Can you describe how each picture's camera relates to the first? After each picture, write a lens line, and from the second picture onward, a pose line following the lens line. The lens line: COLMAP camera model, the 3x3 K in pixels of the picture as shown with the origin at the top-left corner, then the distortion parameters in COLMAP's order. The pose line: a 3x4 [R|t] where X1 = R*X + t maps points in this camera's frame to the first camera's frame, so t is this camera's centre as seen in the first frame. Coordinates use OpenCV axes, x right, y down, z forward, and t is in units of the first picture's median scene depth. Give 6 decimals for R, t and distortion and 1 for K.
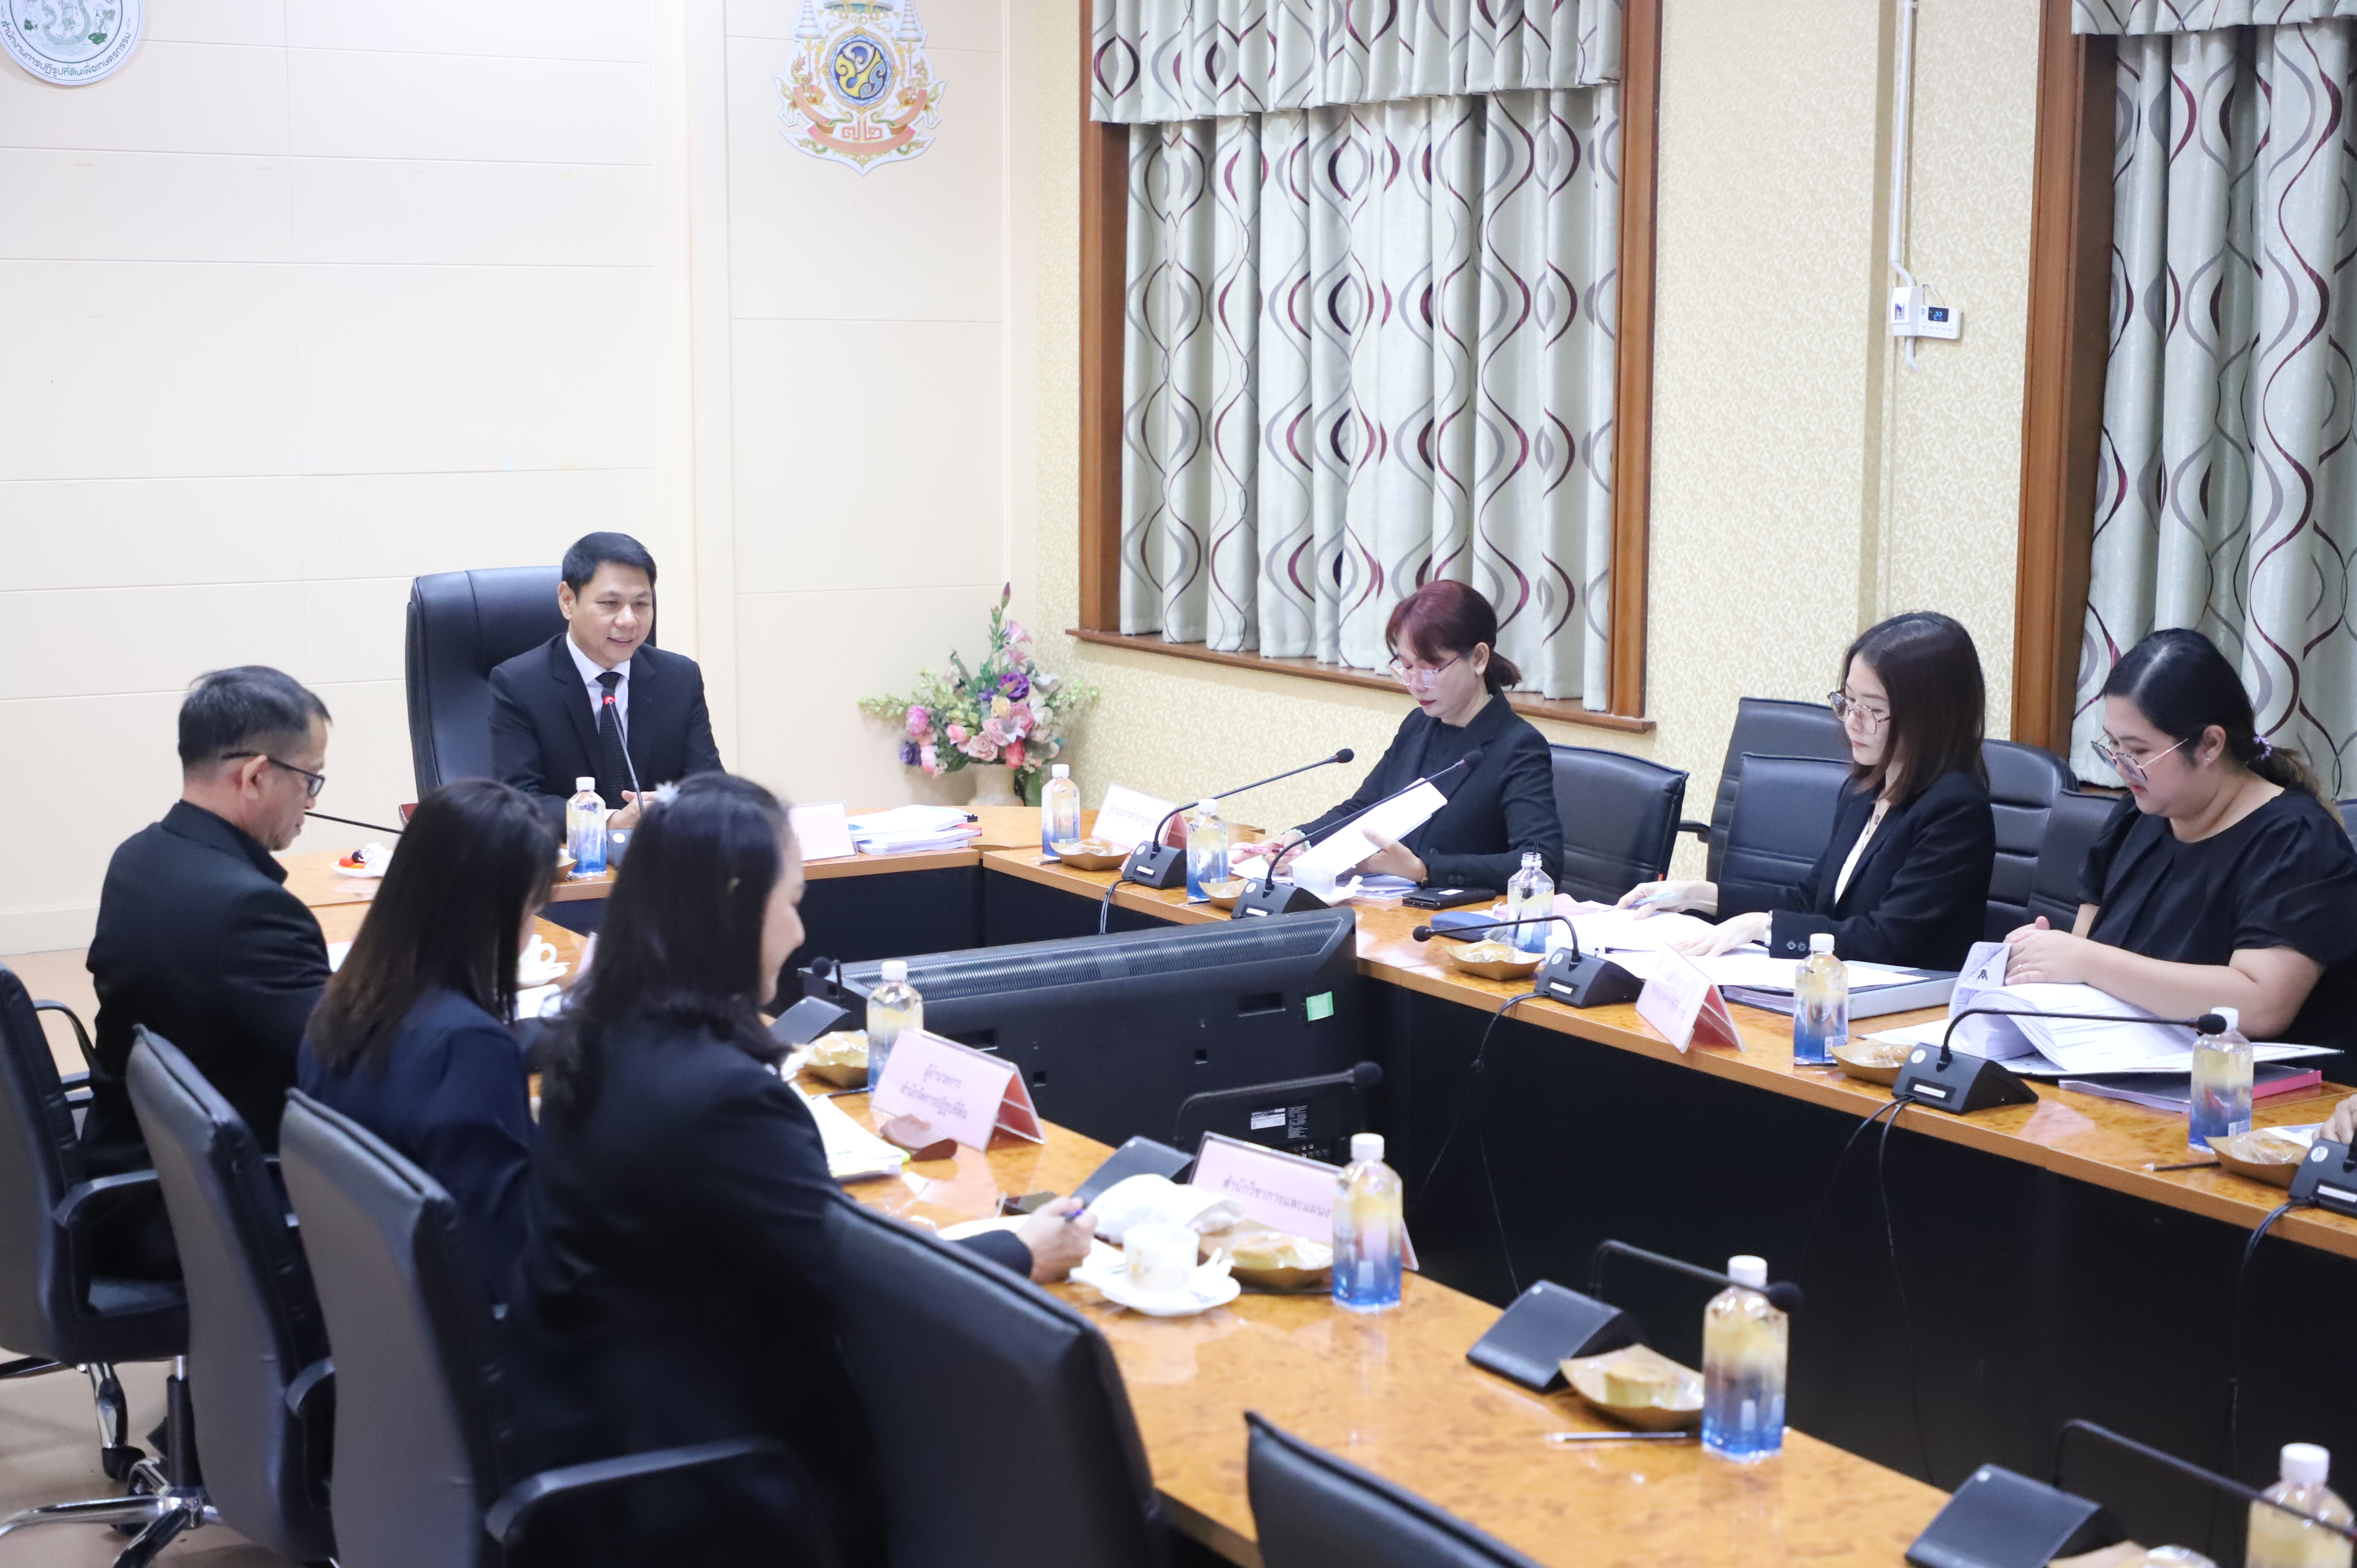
lens RADIAL K [[3480.7, 0, 1168.9], [0, 3480.7, 780.8], [0, 0, 1]] dist [0.011458, 0.000000]
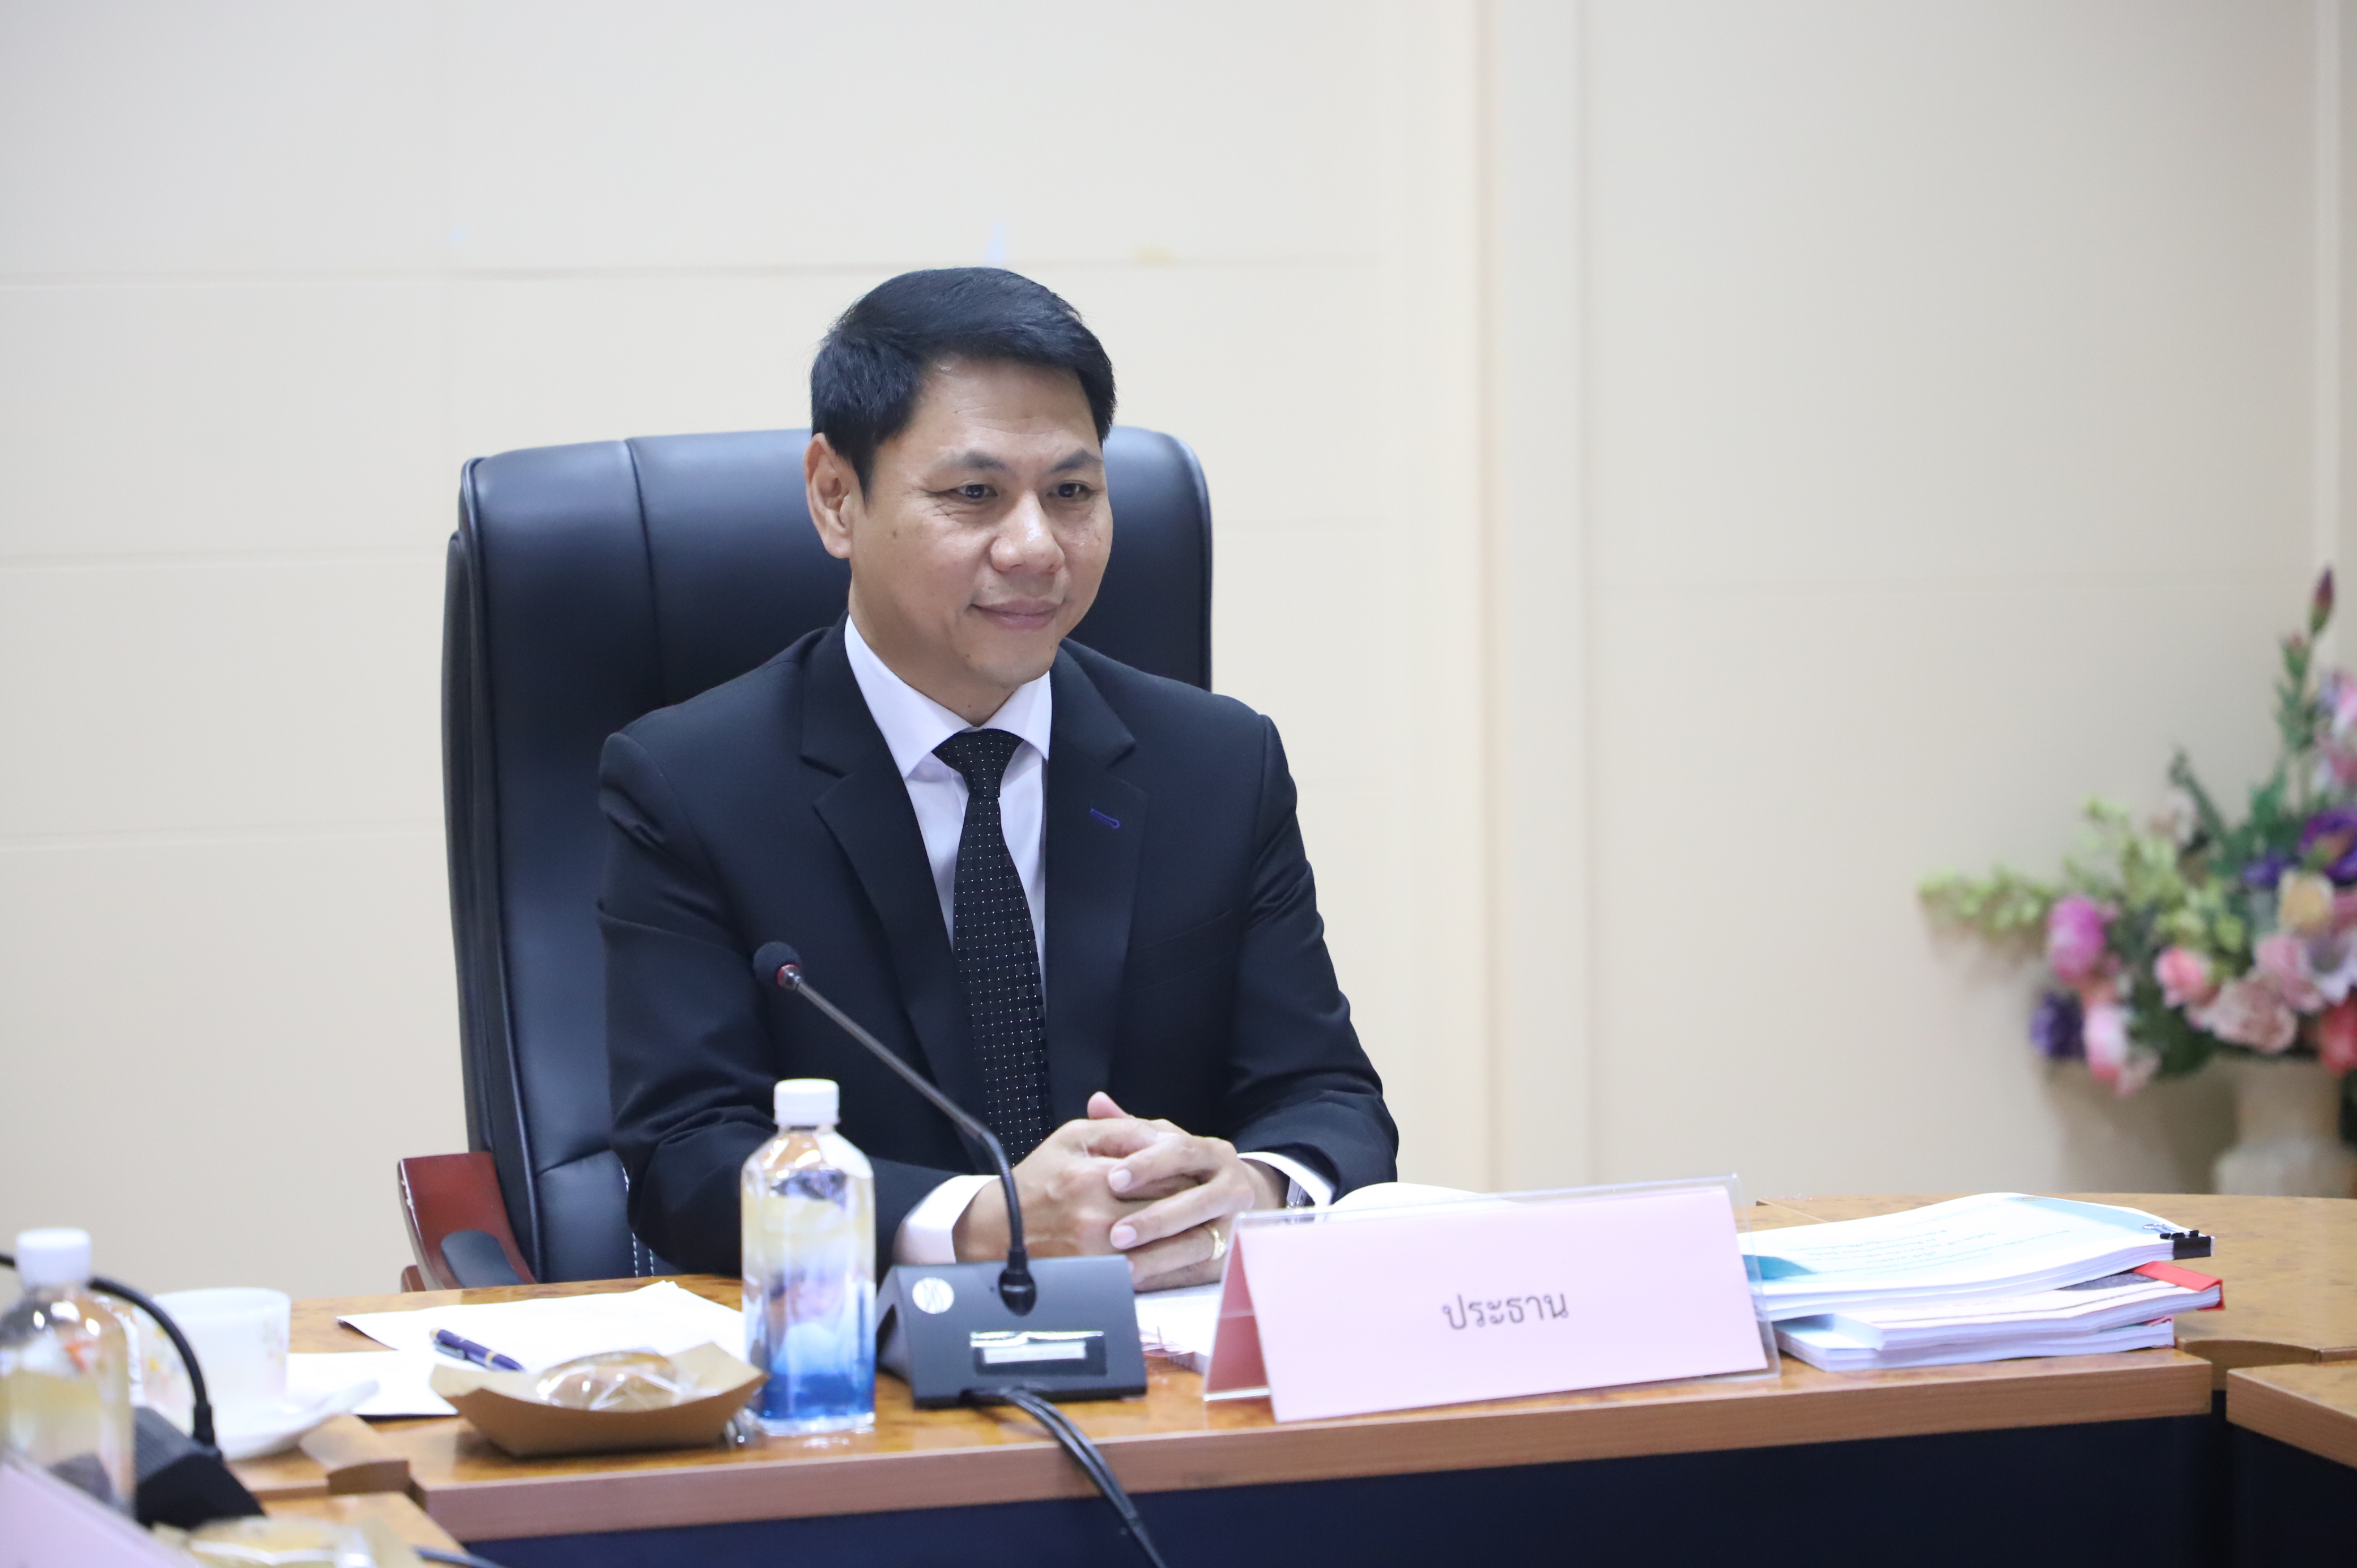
lens RADIAL K [[7279.9, 0, 1172.2], [0, 7279.9, 783.5], [0, 0, 1]] dist [-0.012202, 0.000000]
pose [[0.979283, 0.003463, -0.202465, -0.012262], [-0.012168, 0.999053, -0.041769, -0.000490], [0.202129, 0.043367, 0.978398, 0.274202]]
